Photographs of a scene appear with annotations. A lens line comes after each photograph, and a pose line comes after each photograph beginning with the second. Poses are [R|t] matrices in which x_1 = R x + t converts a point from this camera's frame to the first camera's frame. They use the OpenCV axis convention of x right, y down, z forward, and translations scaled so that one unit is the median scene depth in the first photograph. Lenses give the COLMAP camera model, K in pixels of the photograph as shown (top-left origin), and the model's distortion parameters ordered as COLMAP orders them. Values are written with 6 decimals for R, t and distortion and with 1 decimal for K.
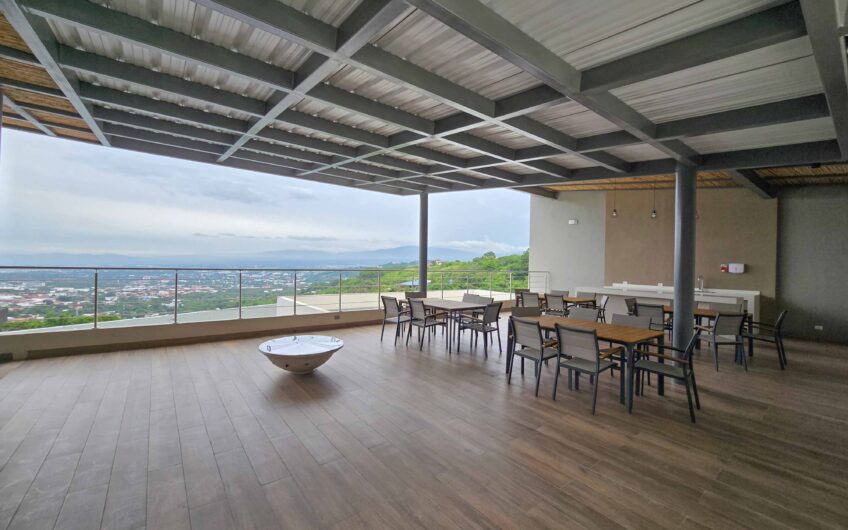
lens RADIAL K [[348.4, 0, 426.9], [0, 348.4, 263.4], [0, 0, 1]] dist [-0.001249, -0.000342]
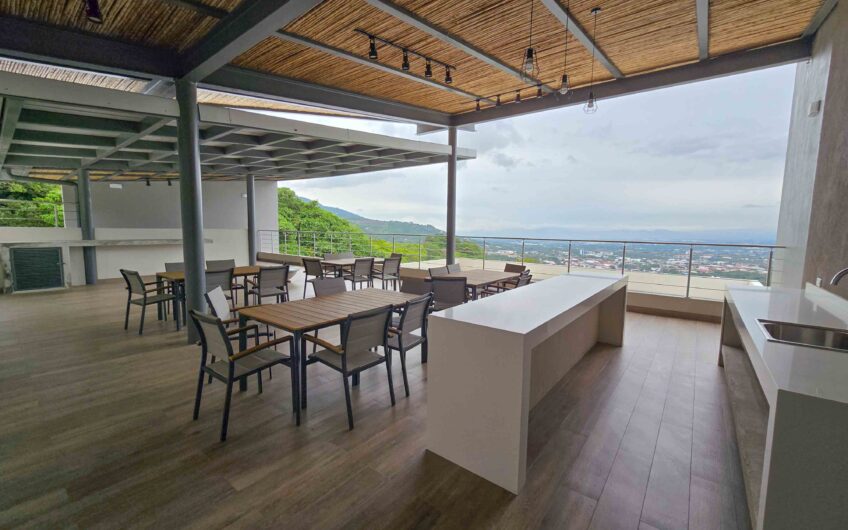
lens RADIAL K [[348.4, 0, 426.9], [0, 348.4, 263.4], [0, 0, 1]] dist [-0.001249, -0.000342]
pose [[0.241579, 0.077341, -0.967294, 0.929409], [-0.008185, 0.996946, 0.077668, 0.015782], [0.970347, -0.010845, 0.241474, 0.647317]]
